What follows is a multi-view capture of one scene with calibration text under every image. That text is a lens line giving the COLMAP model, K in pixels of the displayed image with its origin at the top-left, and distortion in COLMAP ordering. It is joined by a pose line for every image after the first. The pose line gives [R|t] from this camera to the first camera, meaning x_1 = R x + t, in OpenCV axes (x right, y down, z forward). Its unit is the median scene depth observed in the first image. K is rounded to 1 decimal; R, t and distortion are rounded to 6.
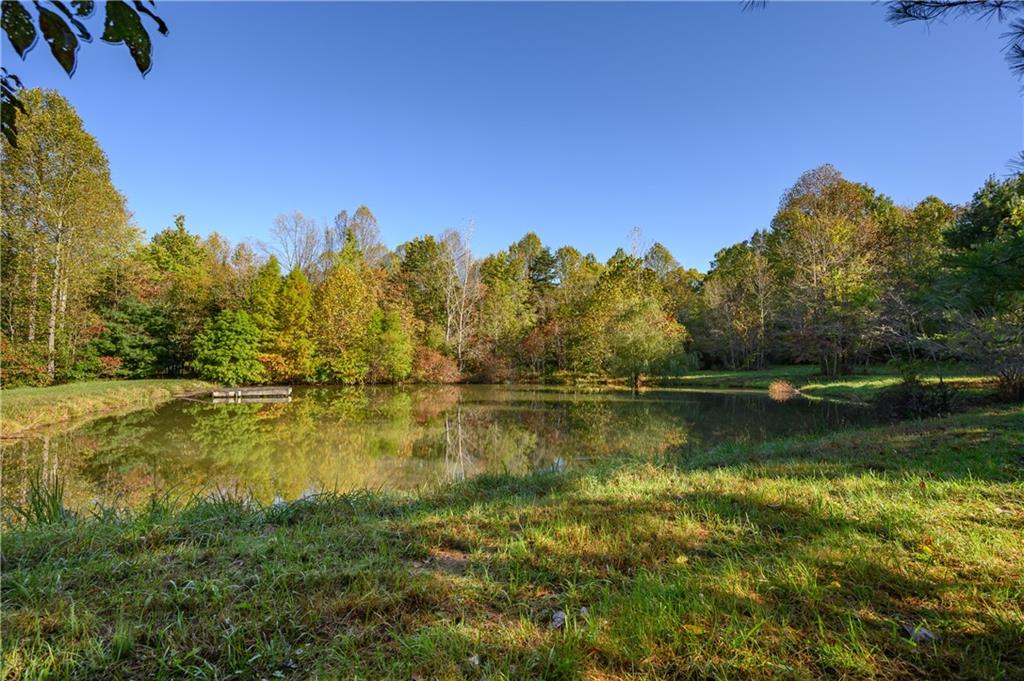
lens RADIAL K [[486.7, 0, 512.0], [0, 486.7, 340.5], [0, 0, 1]] dist [-0.001581, 0.005395]
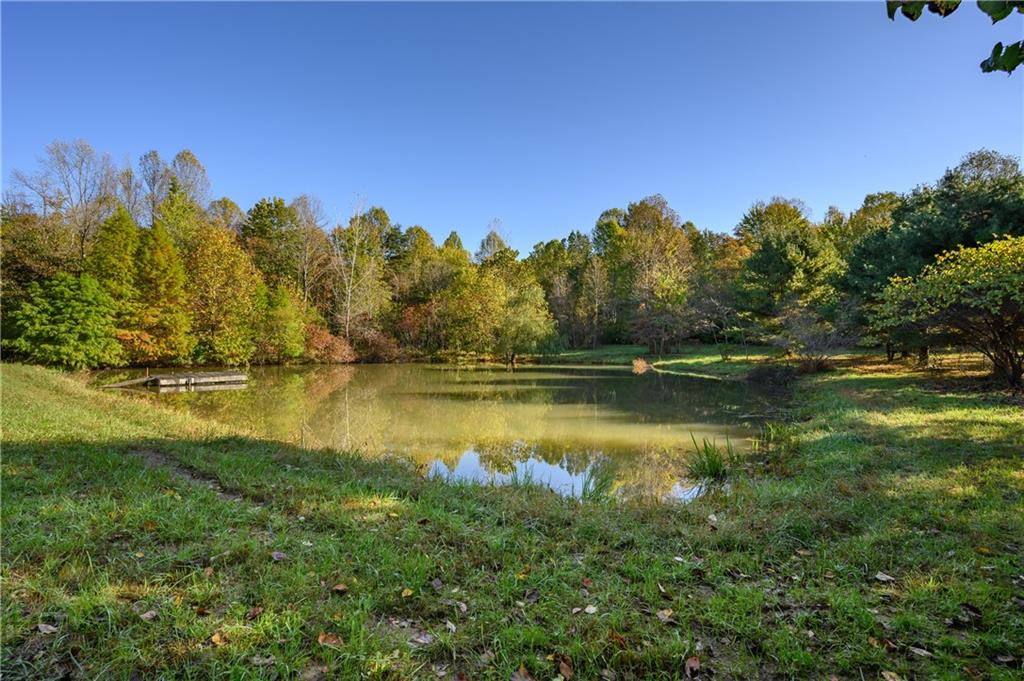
lens RADIAL K [[486.7, 0, 512.0], [0, 486.7, 340.5], [0, 0, 1]] dist [-0.001581, 0.005395]
pose [[0.891910, 0.008146, 0.452140, -0.293462], [-0.032232, 0.998440, 0.045592, -0.013316], [-0.451063, -0.055238, 0.890781, -0.015749]]
